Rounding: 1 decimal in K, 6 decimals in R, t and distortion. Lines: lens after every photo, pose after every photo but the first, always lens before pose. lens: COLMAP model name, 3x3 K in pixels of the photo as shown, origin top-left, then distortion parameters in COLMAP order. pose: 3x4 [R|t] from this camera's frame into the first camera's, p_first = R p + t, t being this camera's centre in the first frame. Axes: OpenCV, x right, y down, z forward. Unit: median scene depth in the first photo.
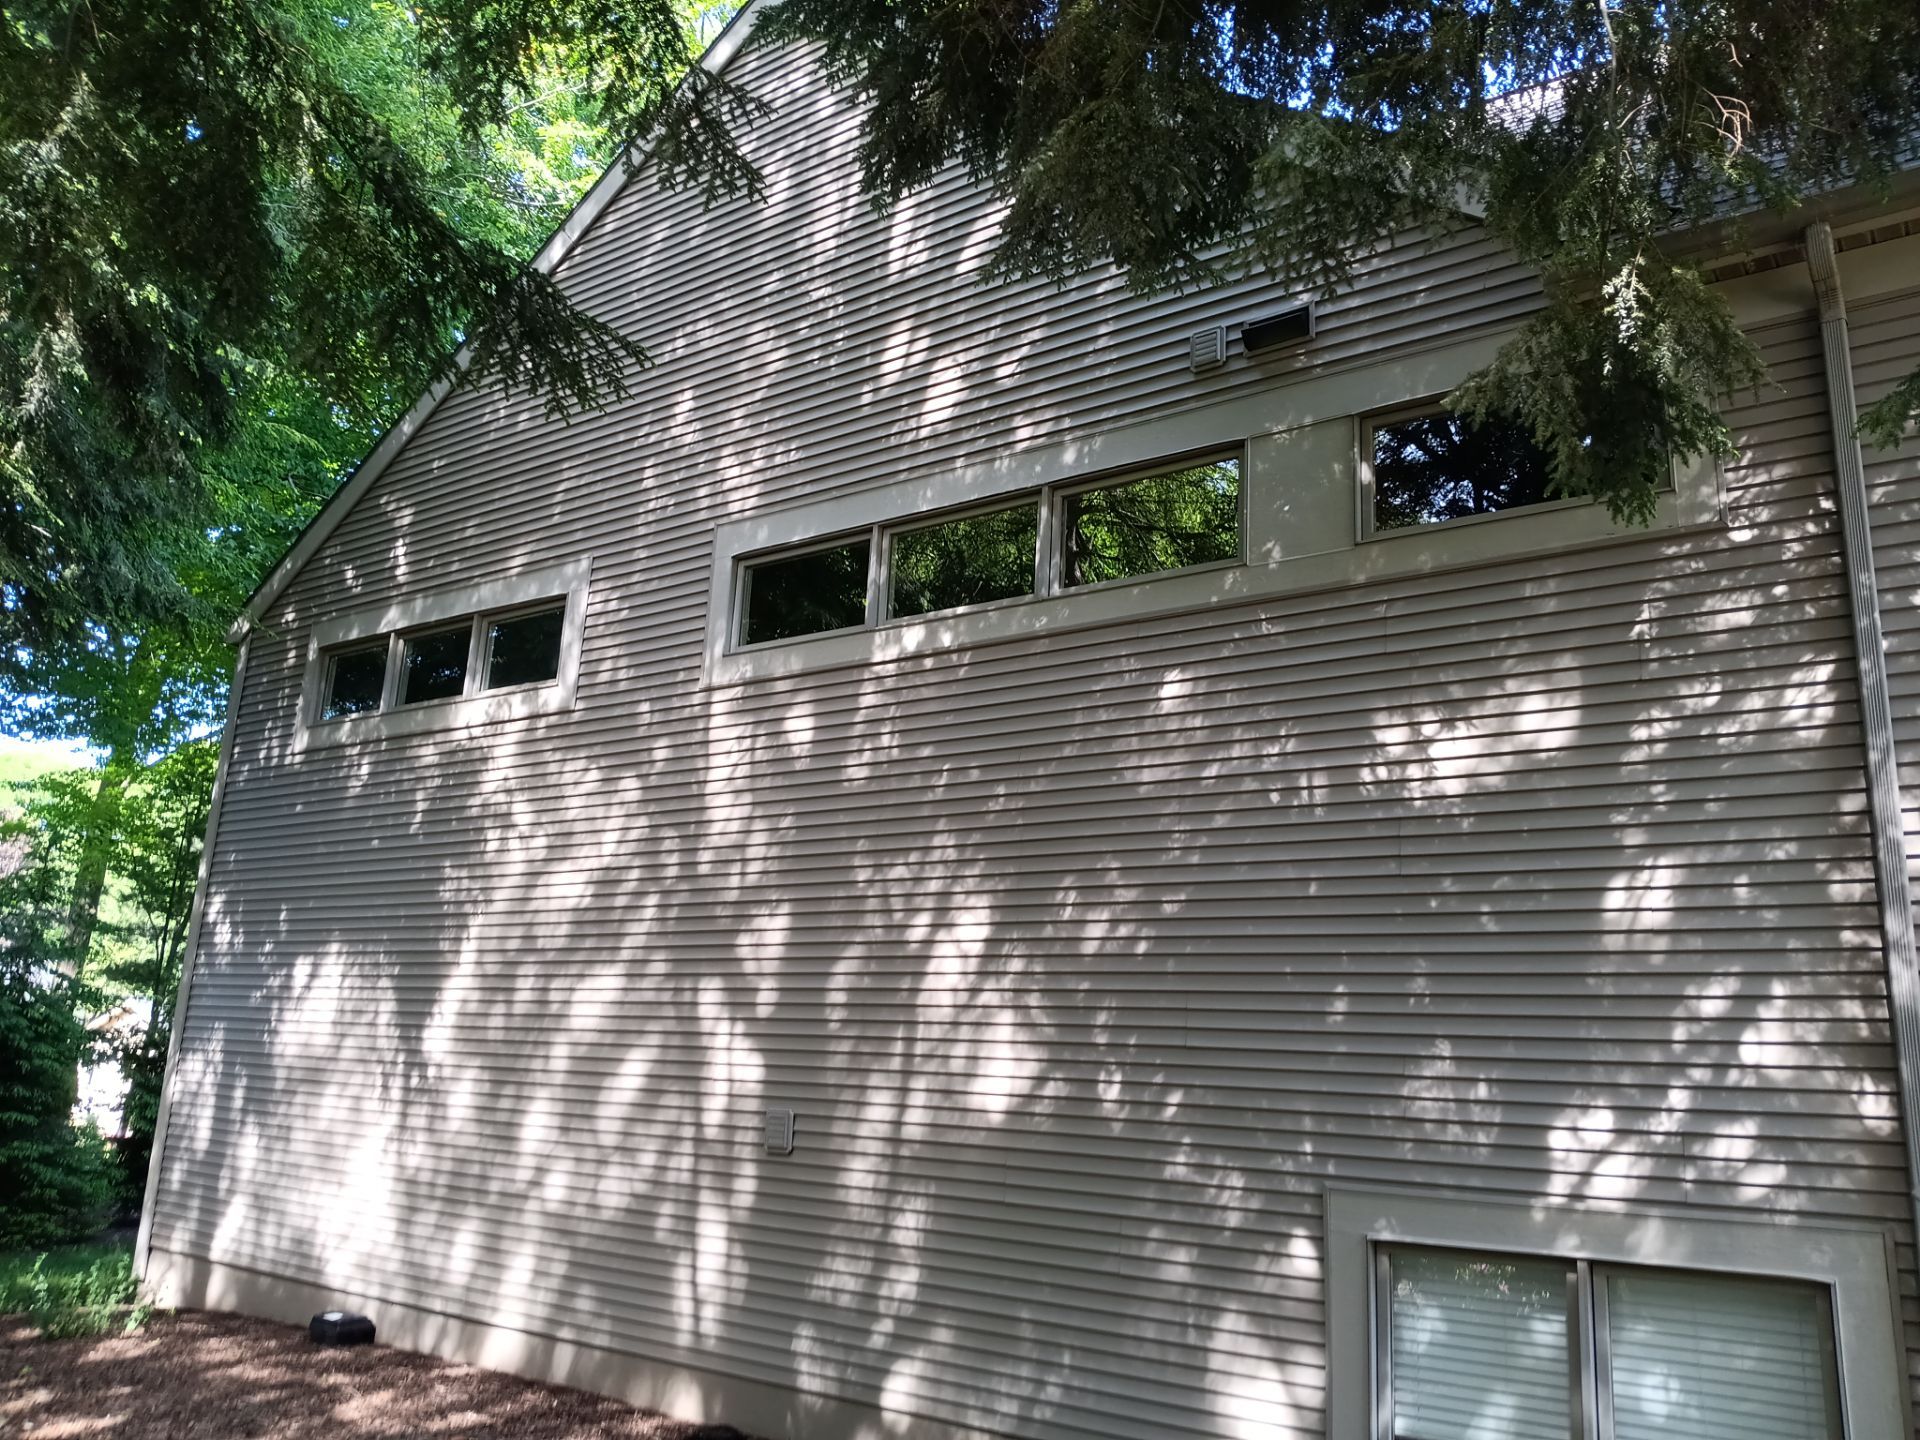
lens RADIAL K [[1481.5, 0, 960.0], [0, 1481.5, 720.0], [0, 0, 1]] dist [-0.005099, -0.010164]
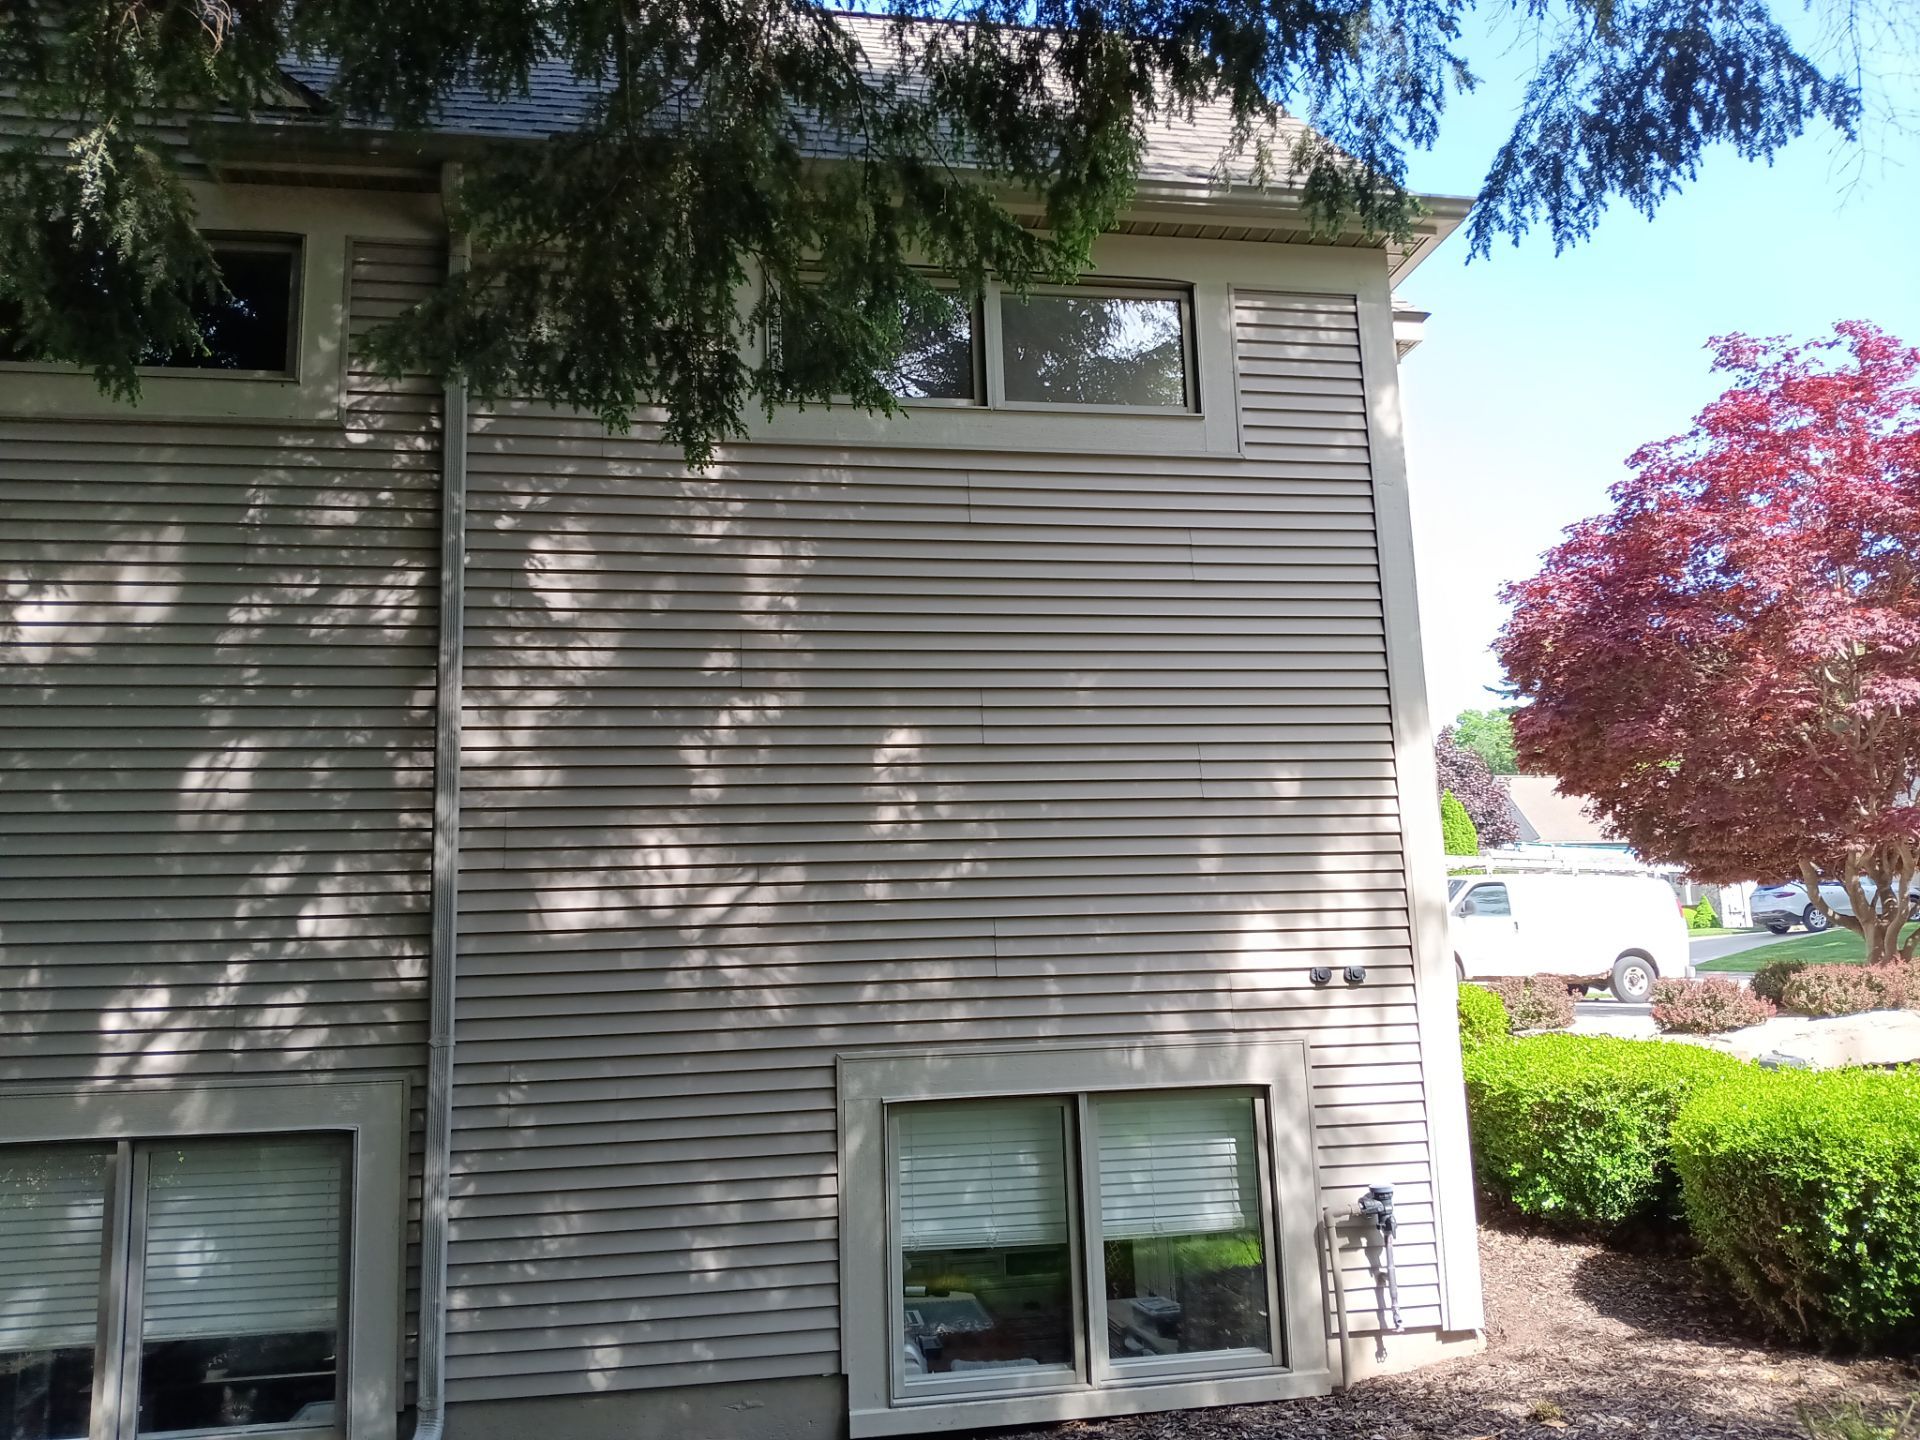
lens RADIAL K [[1481.5, 0, 960.0], [0, 1481.5, 720.0], [0, 0, 1]] dist [-0.005099, -0.010164]
pose [[0.708943, 0.051985, 0.703348, 0.107724], [-0.108162, 0.993496, 0.035592, -0.010408], [-0.696923, -0.101308, 0.709954, -0.065937]]
